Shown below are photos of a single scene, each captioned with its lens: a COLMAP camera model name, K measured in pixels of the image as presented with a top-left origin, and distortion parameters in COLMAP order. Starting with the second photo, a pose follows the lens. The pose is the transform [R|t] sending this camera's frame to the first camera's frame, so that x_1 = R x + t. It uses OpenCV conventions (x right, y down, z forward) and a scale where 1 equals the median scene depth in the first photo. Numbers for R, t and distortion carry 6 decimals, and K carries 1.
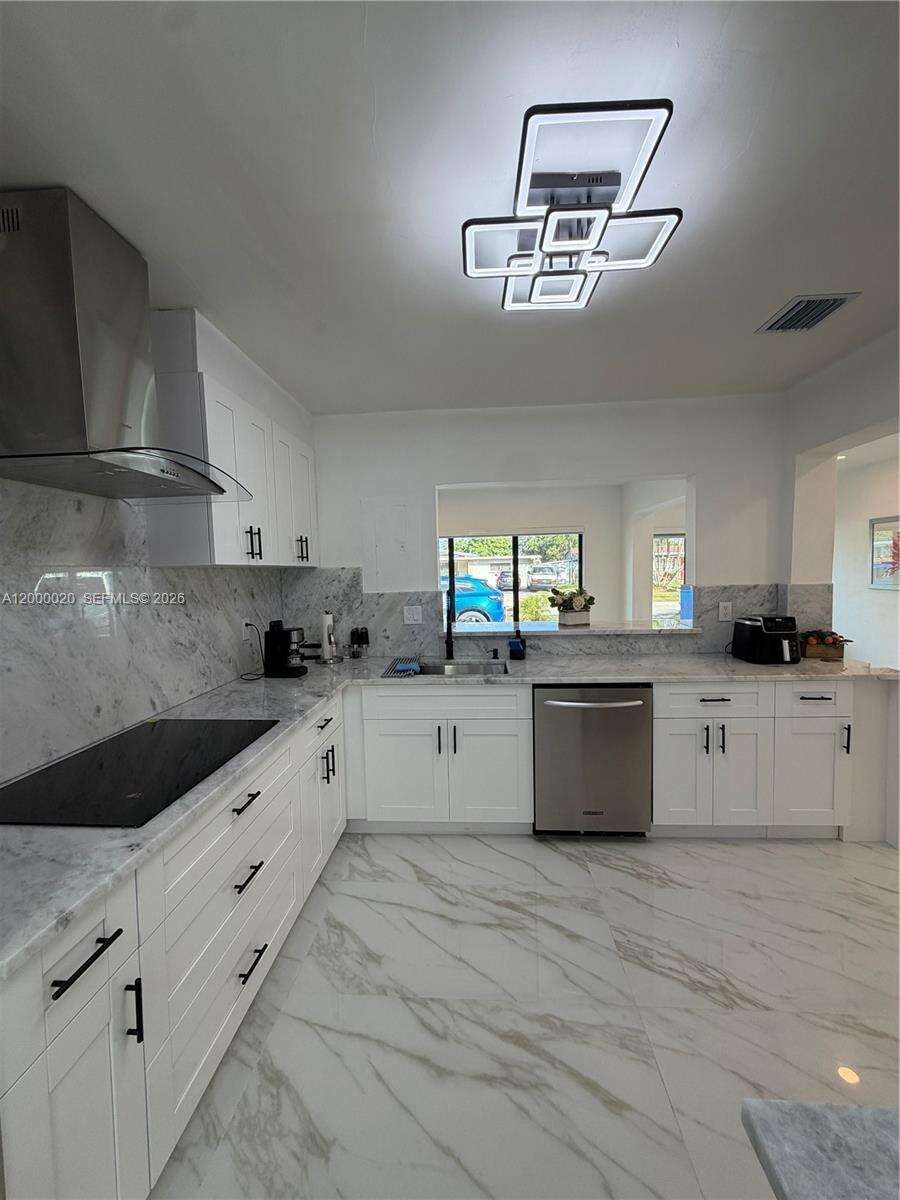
lens RADIAL K [[476.3, 0, 449.4], [0, 476.3, 599.4], [0, 0, 1]] dist [-0.001208, 0.000315]
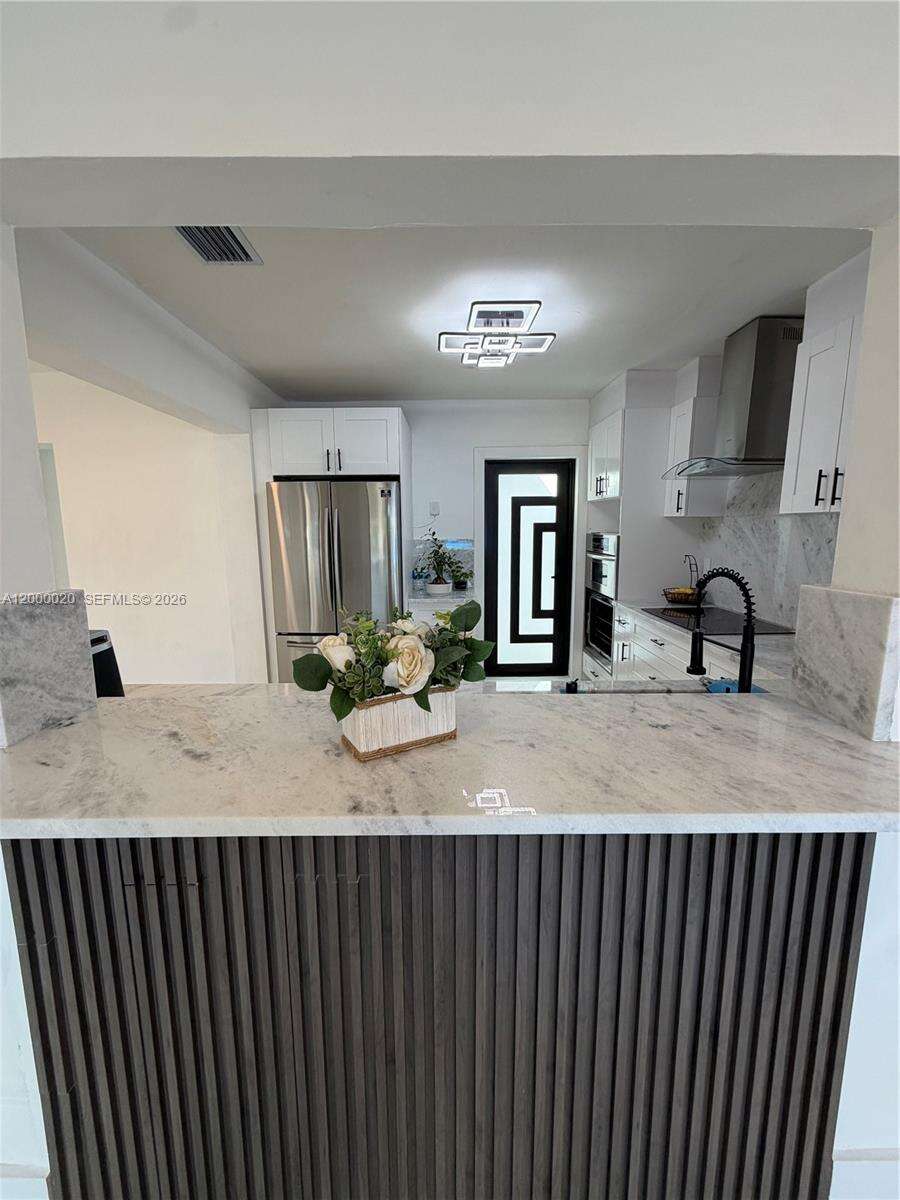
lens RADIAL K [[476.3, 0, 459.0], [0, 476.3, 598.9], [0, 0, 1]] dist [-0.001208, 0.000315]
pose [[-0.993857, 0.046865, -0.100259, 0.441638], [0.024065, 0.975751, 0.217554, -0.145183], [0.108024, 0.213805, -0.970885, 2.133854]]
